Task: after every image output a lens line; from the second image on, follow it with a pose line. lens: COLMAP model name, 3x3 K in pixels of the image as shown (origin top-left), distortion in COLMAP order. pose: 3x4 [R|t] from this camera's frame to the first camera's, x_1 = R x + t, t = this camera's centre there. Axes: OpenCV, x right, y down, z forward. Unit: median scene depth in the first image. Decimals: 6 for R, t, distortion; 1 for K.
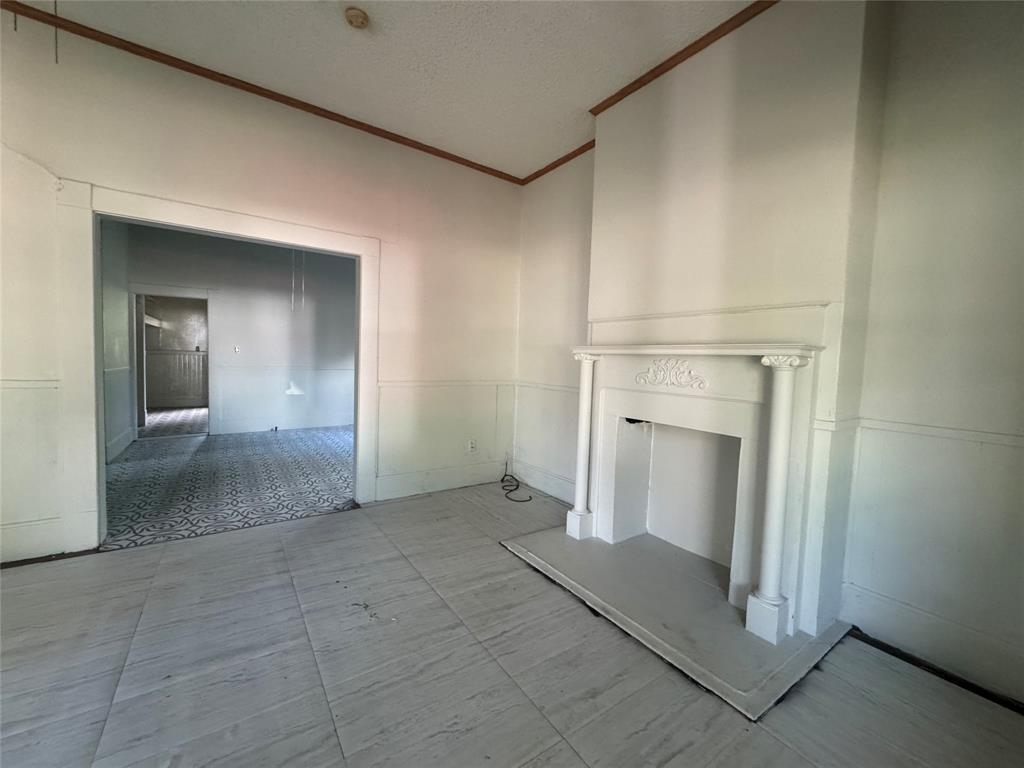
lens RADIAL K [[409.1, 0, 511.4], [0, 409.1, 385.4], [0, 0, 1]] dist [0.001406, 0.000048]
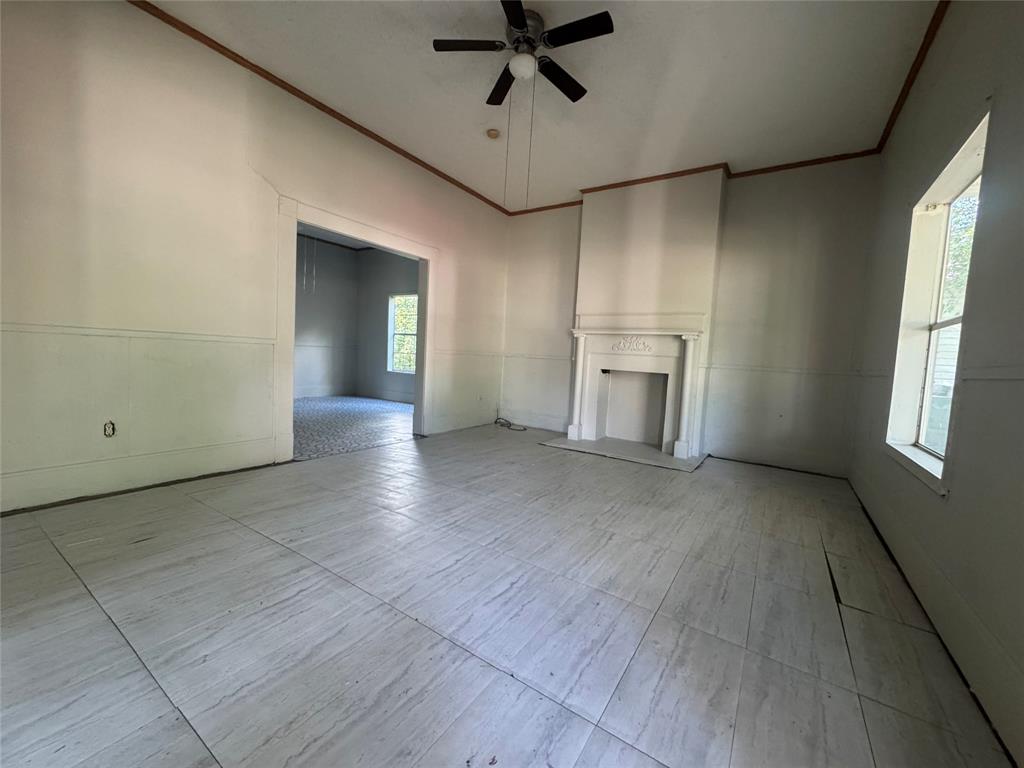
lens RADIAL K [[409.1, 0, 513.6], [0, 409.1, 382.4], [0, 0, 1]] dist [0.001406, 0.000048]
pose [[0.930211, -0.010413, 0.366877, -0.857696], [0.002630, 0.999761, 0.021706, 0.108806], [-0.367015, -0.019226, 0.930016, -0.609019]]
